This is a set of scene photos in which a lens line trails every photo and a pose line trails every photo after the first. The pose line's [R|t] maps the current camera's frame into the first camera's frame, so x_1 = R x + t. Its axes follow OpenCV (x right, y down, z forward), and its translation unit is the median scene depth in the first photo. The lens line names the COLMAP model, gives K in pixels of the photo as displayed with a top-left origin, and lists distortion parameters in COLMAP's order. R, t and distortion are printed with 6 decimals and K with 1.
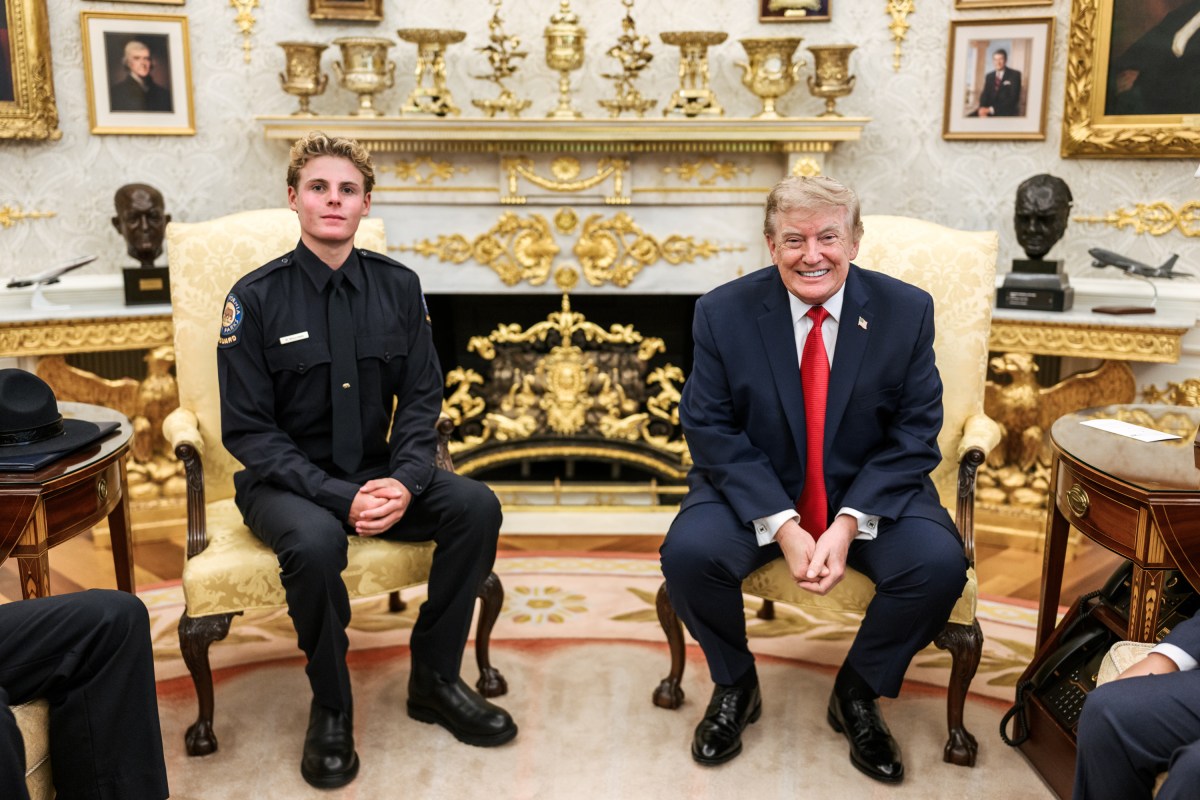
lens RADIAL K [[1160.5, 0, 604.6], [0, 1160.5, 395.6], [0, 0, 1]] dist [0.001281, 0.000000]
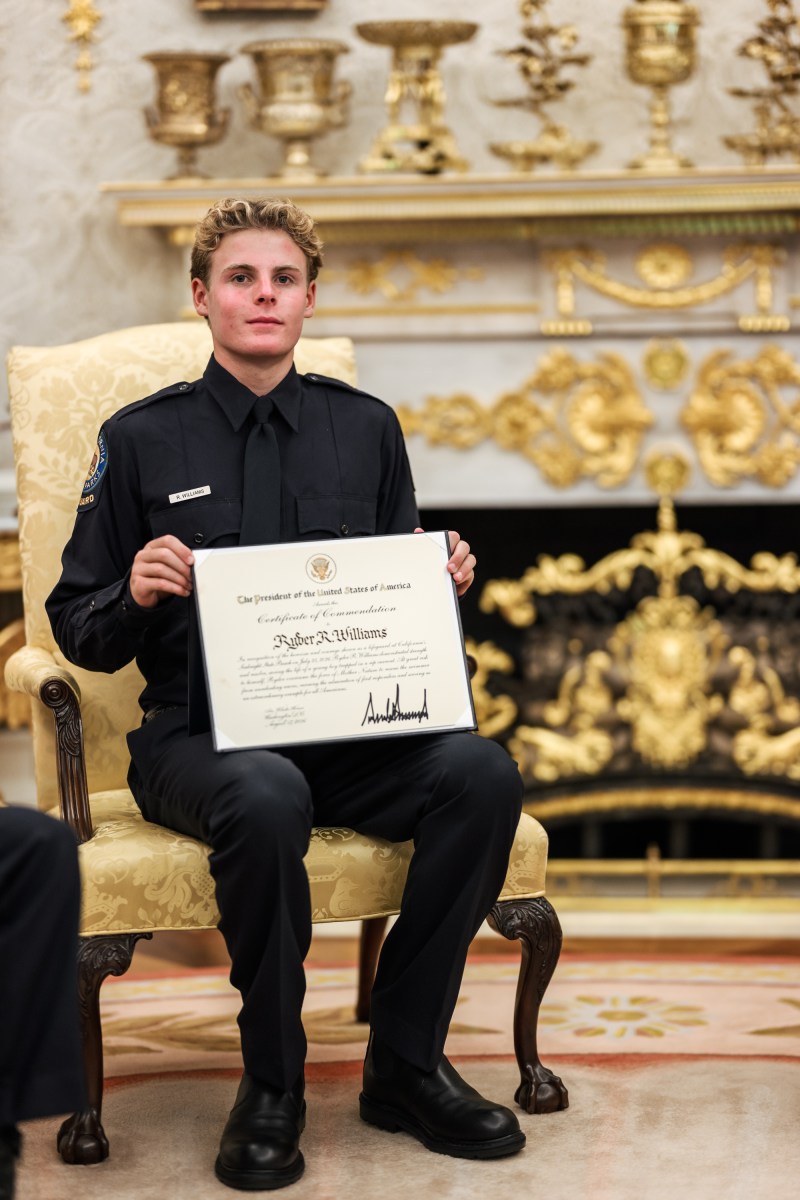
lens RADIAL K [[2904.3, 0, 414.2], [0, 2904.3, 639.2], [0, 0, 1]] dist [0.006220, 0.000000]
pose [[0.992147, -0.011756, -0.124522, 0.017318], [0.000389, 0.995858, -0.090921, 0.100410], [0.125076, 0.090159, 0.988042, -0.330509]]
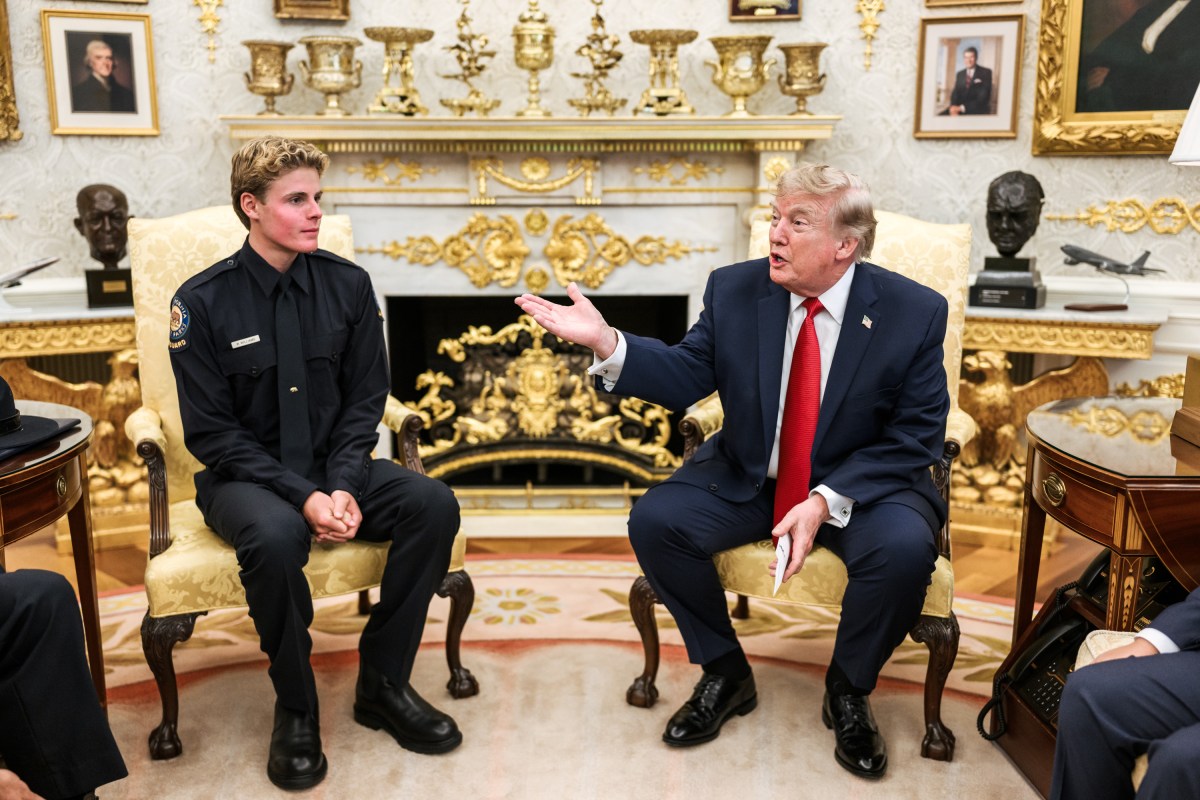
lens RADIAL K [[1160.5, 0, 596.5], [0, 1160.5, 406.6], [0, 0, 1]] dist [0.001281, 0.000000]
pose [[0.999846, -0.006631, 0.016260, 0.001049], [0.006671, 0.999975, -0.002364, 0.010466], [-0.016244, 0.002472, 0.999865, 0.009084]]
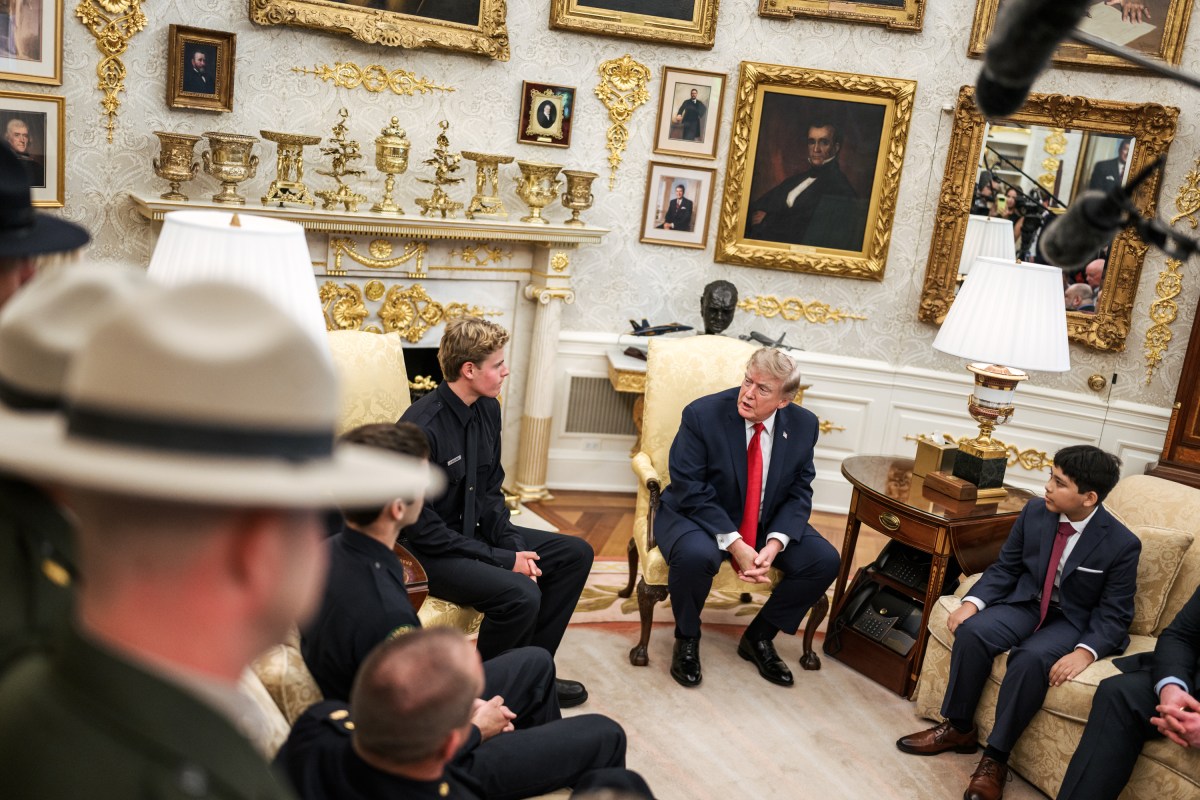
lens RADIAL K [[1134.3, 0, 594.2], [0, 1134.3, 405.6], [0, 0, 1]] dist [0.000175, 0.000000]
pose [[0.837084, -0.036553, 0.545851, -0.527037], [-0.001251, 0.997635, 0.068724, -0.118465], [-0.547072, -0.058210, 0.835059, -0.139842]]
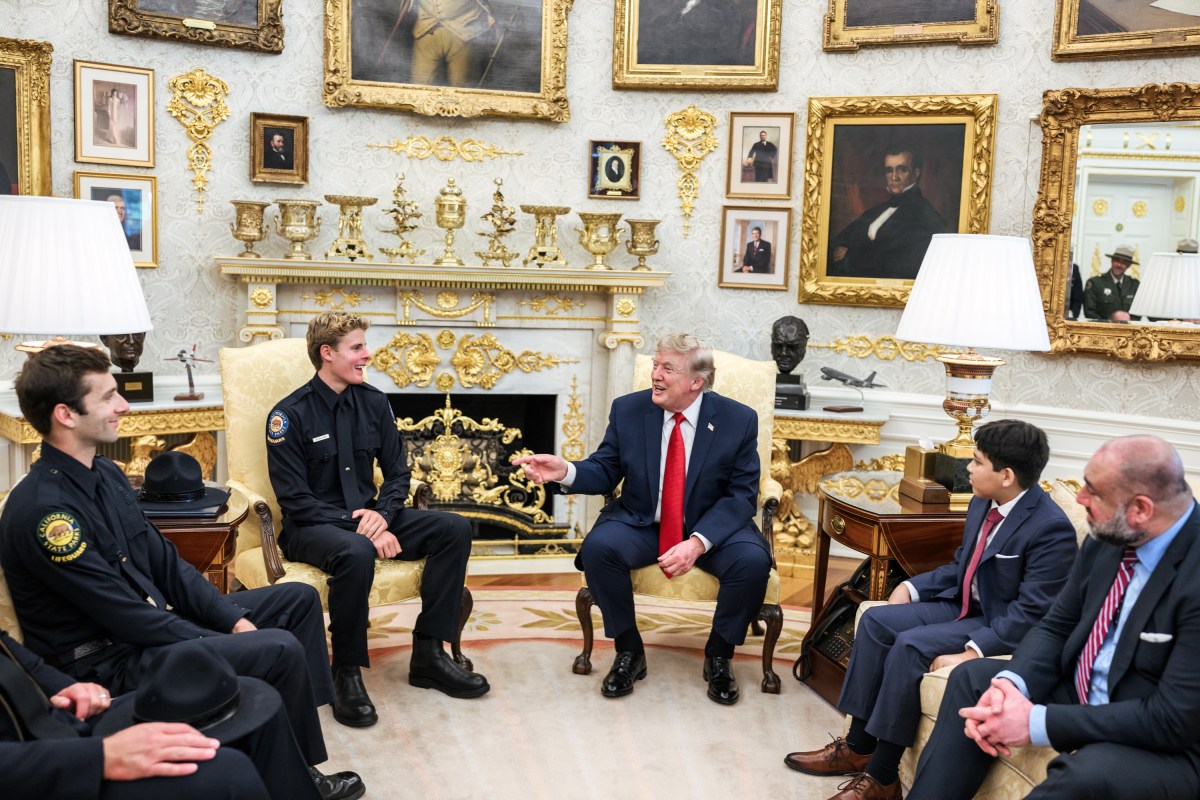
lens RADIAL K [[1134.3, 0, 582.1], [0, 1134.3, 392.0], [0, 0, 1]] dist [0.000175, 0.000000]
pose [[0.975320, 0.005681, 0.220721, -0.176283], [0.011479, 0.997012, -0.076388, 0.010045], [-0.220496, 0.077037, 0.972341, -0.297806]]
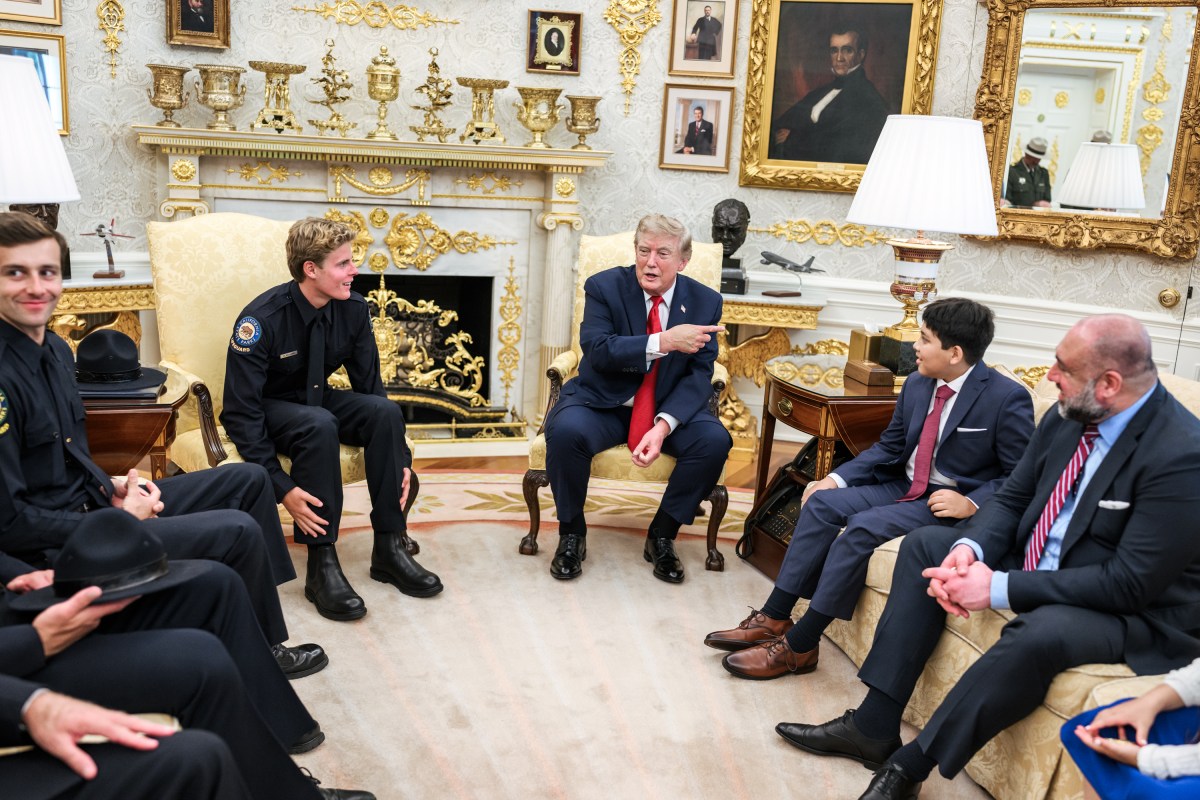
lens RADIAL K [[1134.3, 0, 594.2], [0, 1134.3, 403.7], [0, 0, 1]] dist [0.000175, 0.000000]
pose [[0.953246, -0.017626, 0.301682, -0.198767], [0.007788, 0.999399, 0.033781, 0.014199], [-0.302096, -0.029852, 0.952810, -0.279063]]
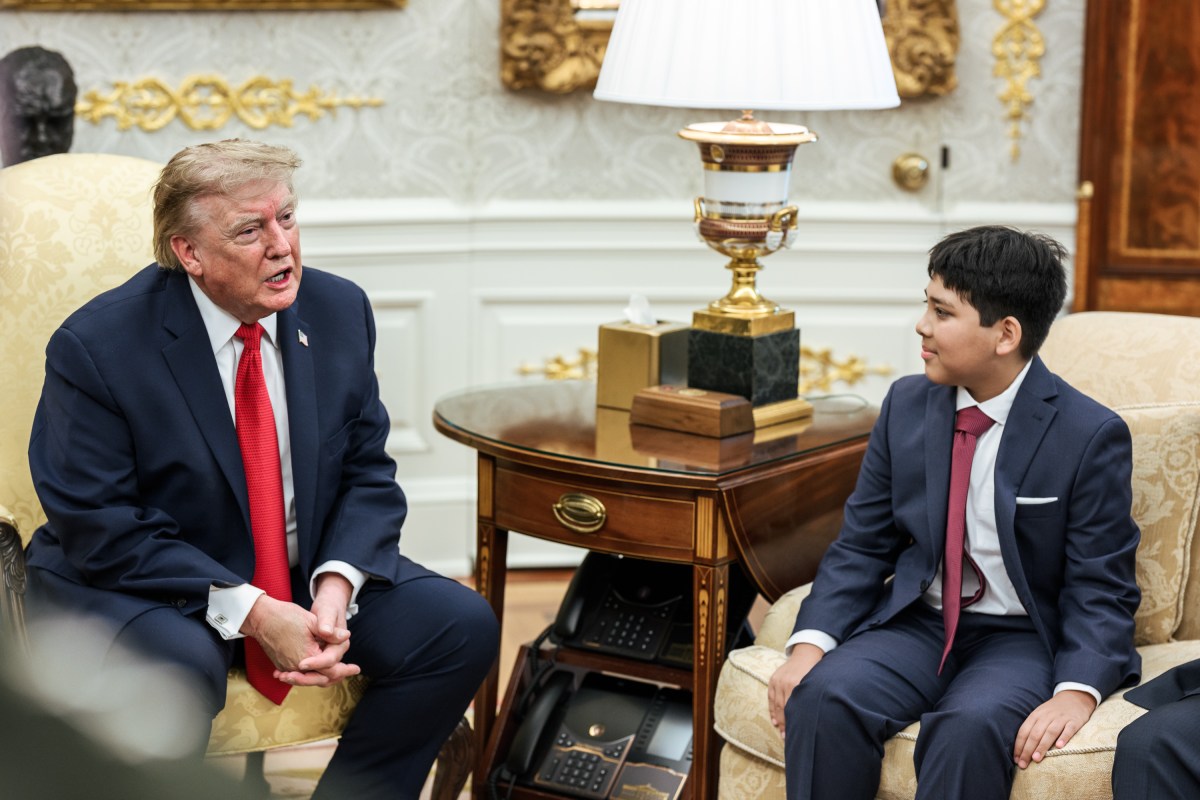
lens RADIAL K [[2904.3, 0, 592.2], [0, 2904.3, 394.8], [0, 0, 1]] dist [0.006220, 0.000000]
pose [[0.588980, -0.143467, 0.795311, -0.618913], [0.148376, 0.986584, 0.068089, -0.065850], [-0.794410, 0.077902, 0.602365, -0.114171]]
